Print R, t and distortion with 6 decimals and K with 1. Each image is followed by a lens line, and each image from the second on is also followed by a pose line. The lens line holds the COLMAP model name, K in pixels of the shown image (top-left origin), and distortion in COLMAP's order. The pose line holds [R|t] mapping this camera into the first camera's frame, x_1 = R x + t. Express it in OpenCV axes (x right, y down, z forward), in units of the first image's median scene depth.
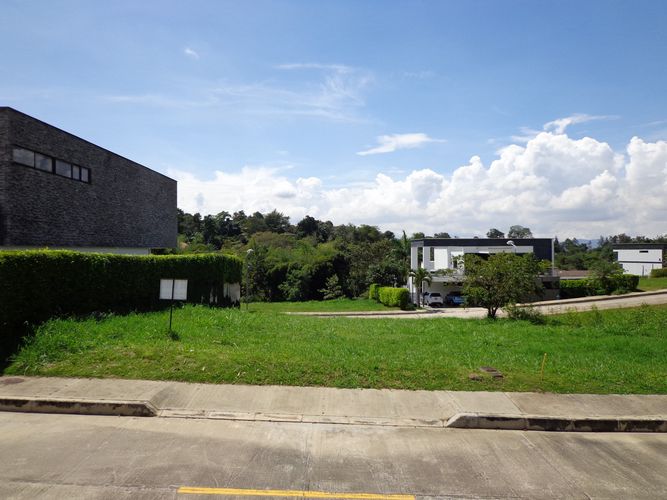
lens RADIAL K [[490.1, 0, 331.9], [0, 490.1, 254.5], [0, 0, 1]] dist [-0.021705, 0.024604]
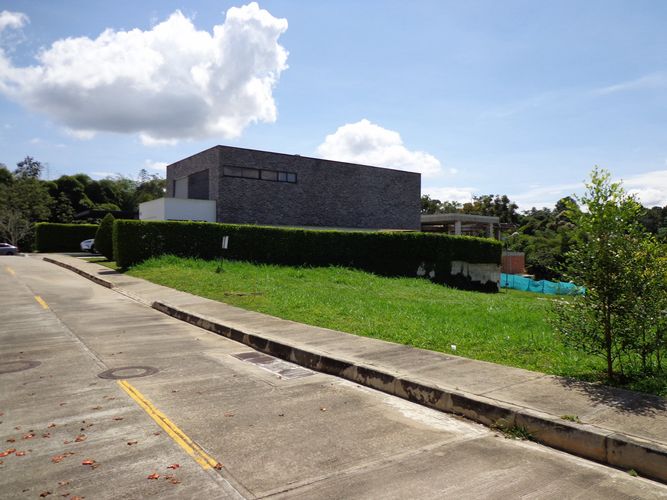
lens RADIAL K [[490.1, 0, 330.7], [0, 490.1, 248.4], [0, 0, 1]] dist [-0.021705, 0.024604]
pose [[0.601232, 0.002398, -0.799071, 0.453869], [-0.011451, 0.999919, -0.005615, 0.036384], [0.798993, 0.012526, 0.601210, 0.113381]]
